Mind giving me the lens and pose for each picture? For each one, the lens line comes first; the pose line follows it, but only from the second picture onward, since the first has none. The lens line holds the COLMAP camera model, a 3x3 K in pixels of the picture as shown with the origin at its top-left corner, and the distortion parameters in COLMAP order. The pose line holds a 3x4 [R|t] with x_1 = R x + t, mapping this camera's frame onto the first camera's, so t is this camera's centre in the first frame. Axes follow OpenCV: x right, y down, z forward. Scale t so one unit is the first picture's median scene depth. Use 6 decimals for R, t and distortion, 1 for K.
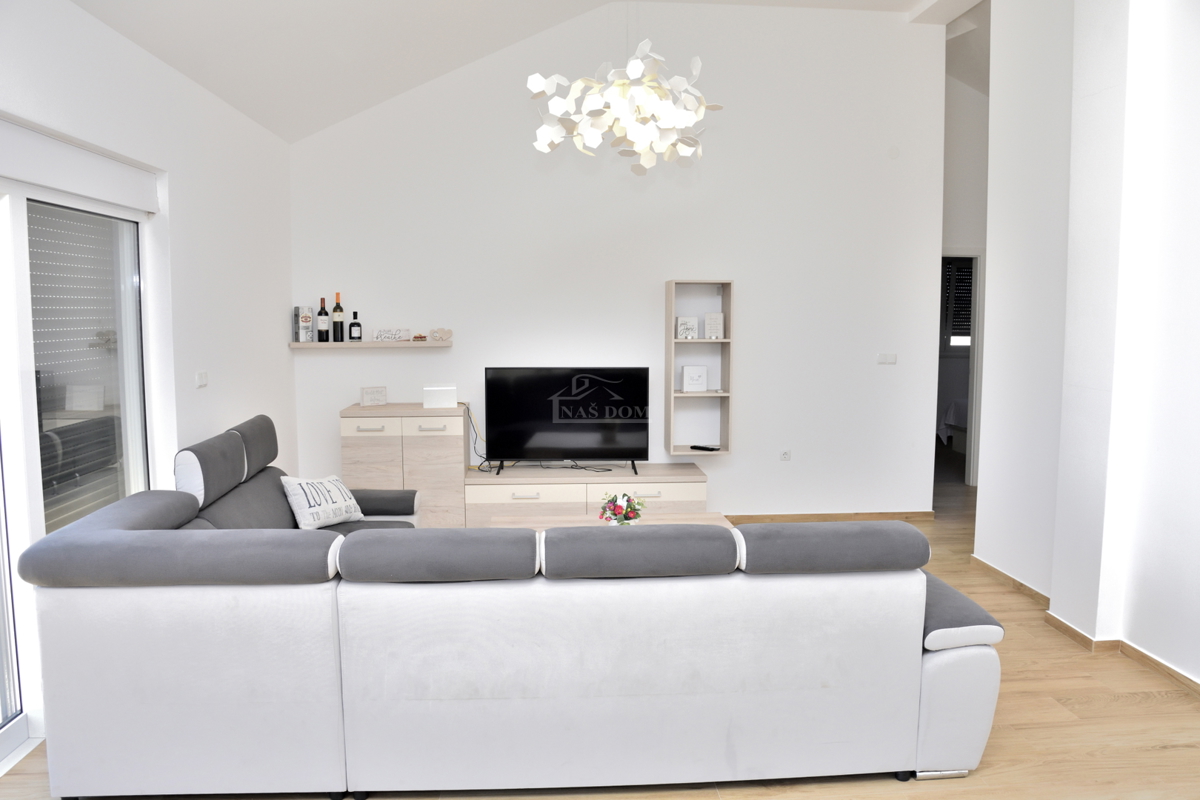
lens RADIAL K [[929.8, 0, 601.9], [0, 929.8, 412.6], [0, 0, 1]] dist [-0.152784, 0.097420]
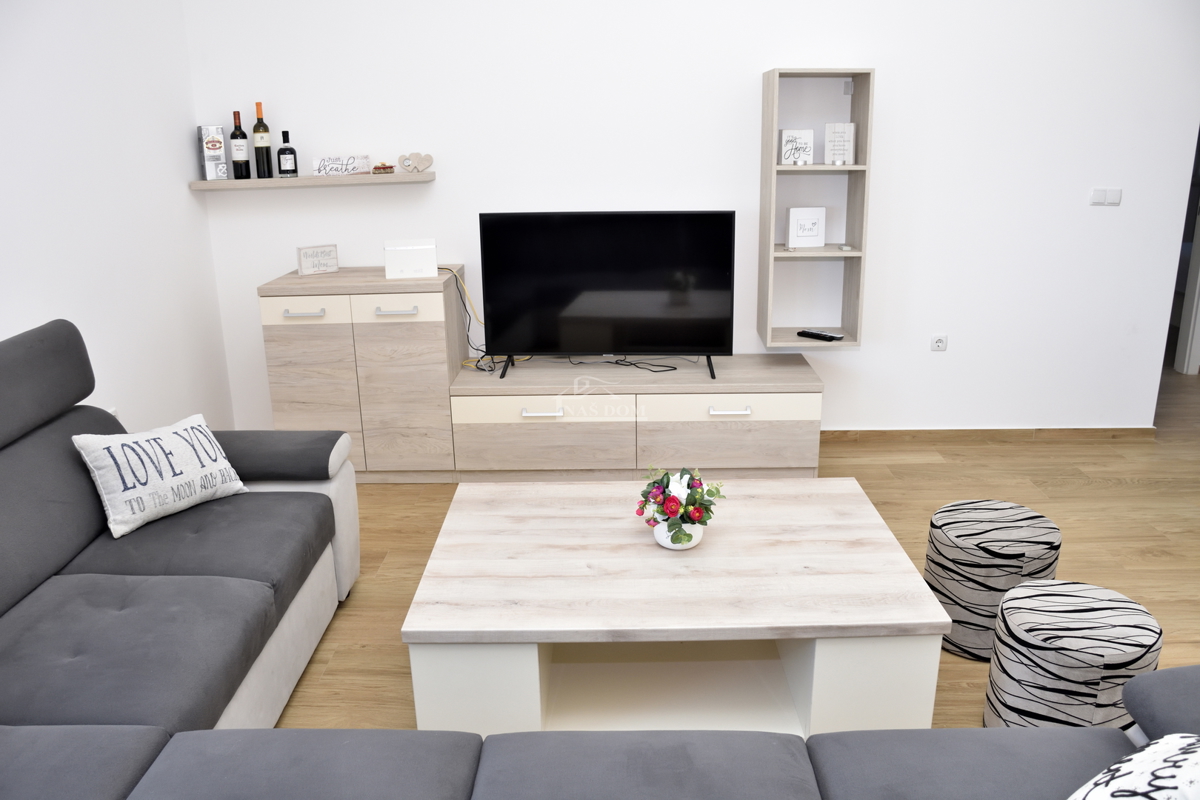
lens RADIAL K [[929.8, 0, 601.9], [0, 929.8, 412.6], [0, 0, 1]] dist [-0.152784, 0.097420]
pose [[0.995775, 0.011289, -0.091135, 0.018575], [0.006438, 0.981392, 0.191909, -0.034549], [0.091606, -0.191685, 0.977172, 0.349948]]
